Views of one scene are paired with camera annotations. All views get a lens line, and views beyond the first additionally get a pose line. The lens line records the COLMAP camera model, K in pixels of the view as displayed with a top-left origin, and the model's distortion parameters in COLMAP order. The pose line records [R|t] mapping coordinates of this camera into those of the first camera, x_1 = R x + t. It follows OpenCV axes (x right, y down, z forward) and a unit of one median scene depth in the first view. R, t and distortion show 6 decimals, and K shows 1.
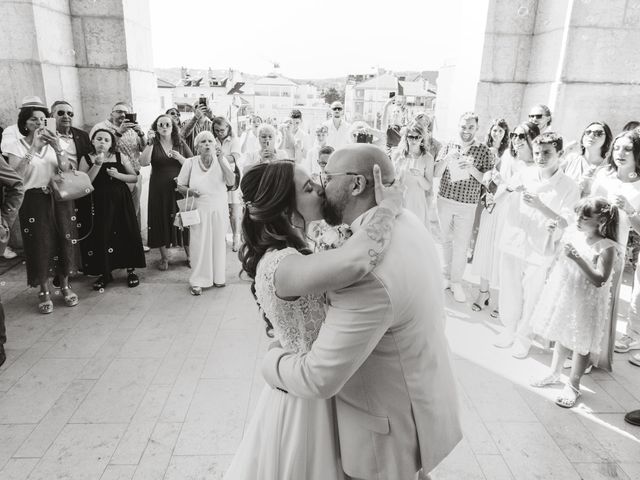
lens RADIAL K [[411.0, 0, 319.5], [0, 411.0, 196.9], [0, 0, 1]] dist [0.008598, 0.002994]
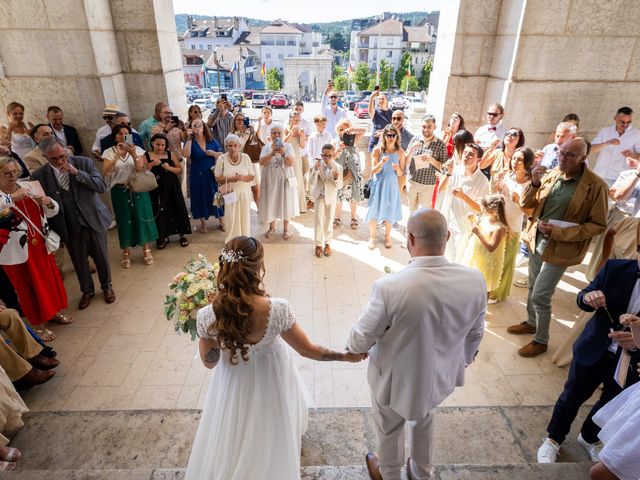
lens RADIAL K [[390.9, 0, 317.5], [0, 390.9, 206.2], [0, 0, 1]] dist [0.005553, 0.001312]
pose [[0.999594, -0.013249, -0.025242, 0.023974], [0.017115, 0.987023, 0.159666, -0.096986], [0.022799, -0.160033, 0.986848, -0.219352]]
